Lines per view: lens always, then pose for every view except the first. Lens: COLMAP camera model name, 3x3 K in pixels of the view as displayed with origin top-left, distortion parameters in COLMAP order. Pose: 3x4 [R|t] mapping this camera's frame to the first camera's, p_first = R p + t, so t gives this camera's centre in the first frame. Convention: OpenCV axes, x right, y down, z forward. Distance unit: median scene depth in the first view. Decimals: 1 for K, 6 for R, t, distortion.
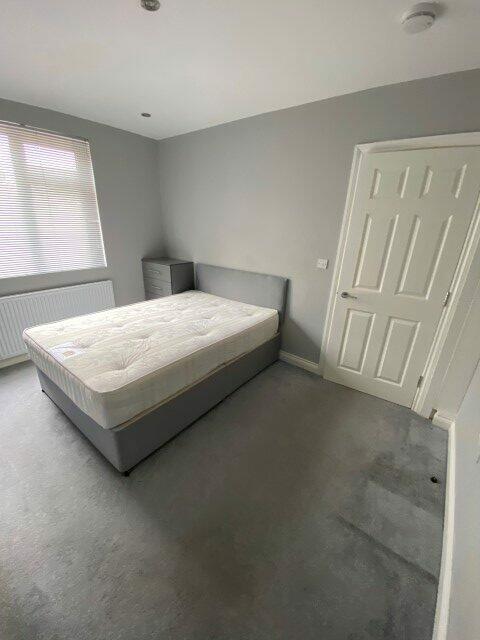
lens RADIAL K [[257.4, 0, 240.5], [0, 257.4, 318.8], [0, 0, 1]] dist [-0.001384, -0.000231]
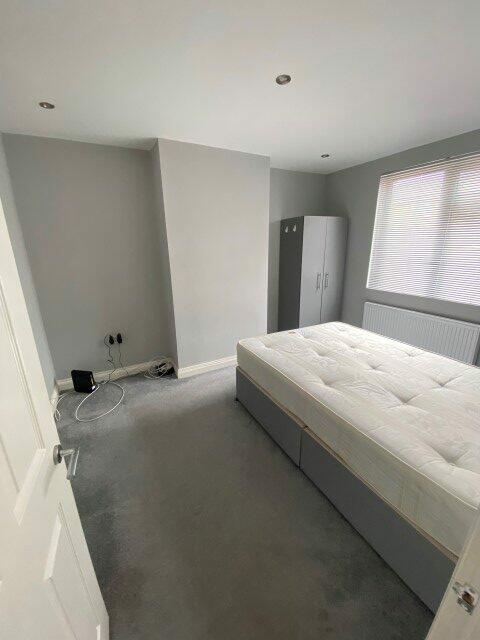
lens RADIAL K [[257.4, 0, 238.4], [0, 257.4, 321.2], [0, 0, 1]] dist [-0.001384, -0.000231]
pose [[-0.434050, 0.227886, -0.871590, 0.587793], [-0.322973, 0.863805, 0.386691, -0.307475], [0.841005, 0.449343, -0.301334, 0.889389]]
